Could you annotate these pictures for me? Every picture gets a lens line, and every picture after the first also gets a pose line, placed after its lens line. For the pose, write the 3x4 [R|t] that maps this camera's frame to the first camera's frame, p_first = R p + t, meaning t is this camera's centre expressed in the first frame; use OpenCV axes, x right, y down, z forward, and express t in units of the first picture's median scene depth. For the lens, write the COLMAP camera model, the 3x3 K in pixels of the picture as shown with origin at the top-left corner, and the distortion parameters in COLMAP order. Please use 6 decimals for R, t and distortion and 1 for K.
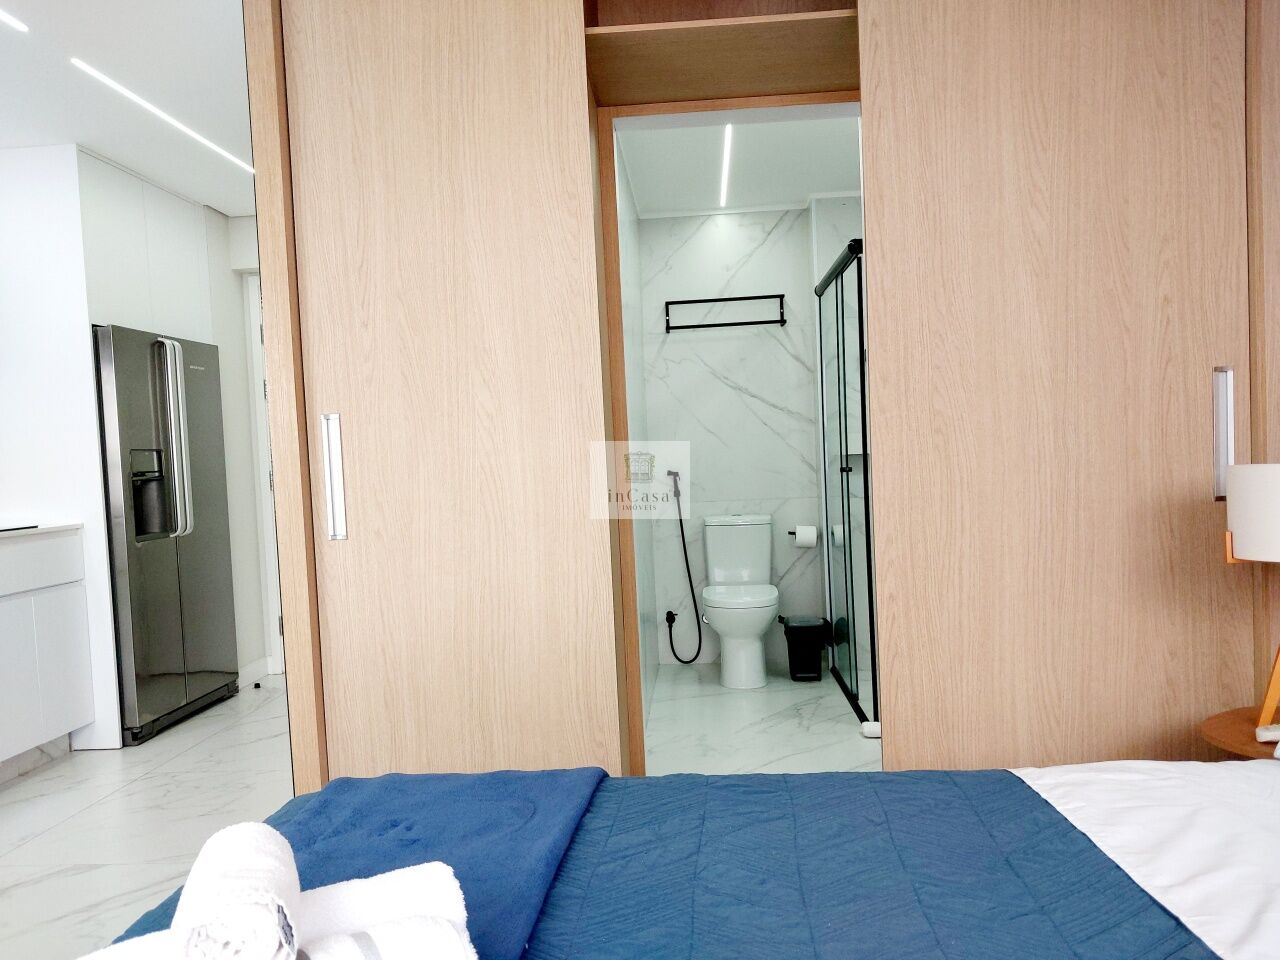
lens RADIAL K [[1056.3, 0, 613.3], [0, 1056.3, 509.6], [0, 0, 1]] dist [-0.059727, 0.140188]
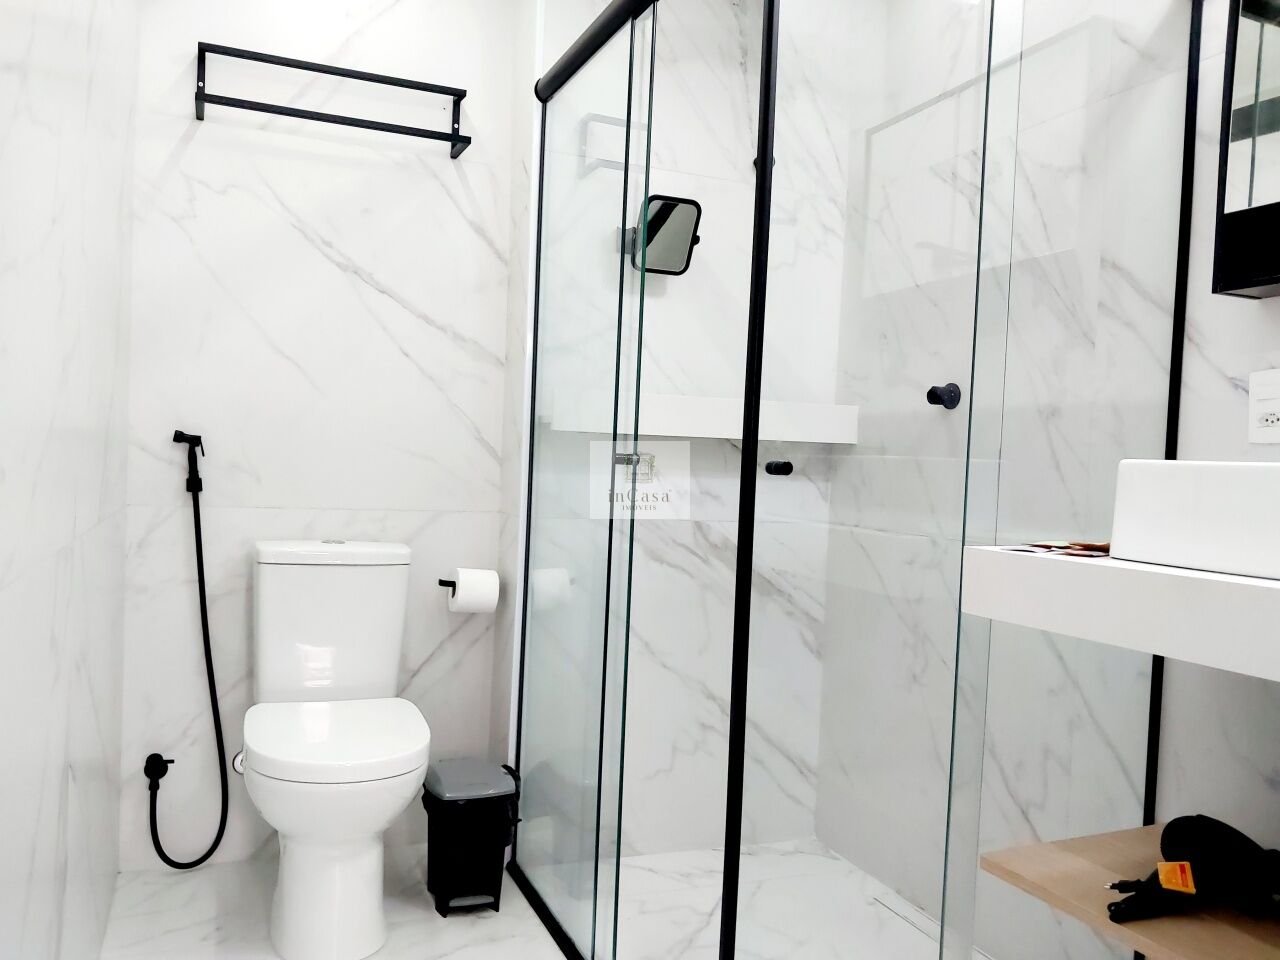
lens RADIAL K [[1031.9, 0, 648.7], [0, 1031.9, 494.9], [0, 0, 1]] dist [0.011929, -0.017832]
pose [[0.886937, 0.069812, 0.456585, 0.032311], [-0.061216, 0.997558, -0.033612, -0.008016], [-0.457817, 0.001861, 0.889045, 0.532530]]
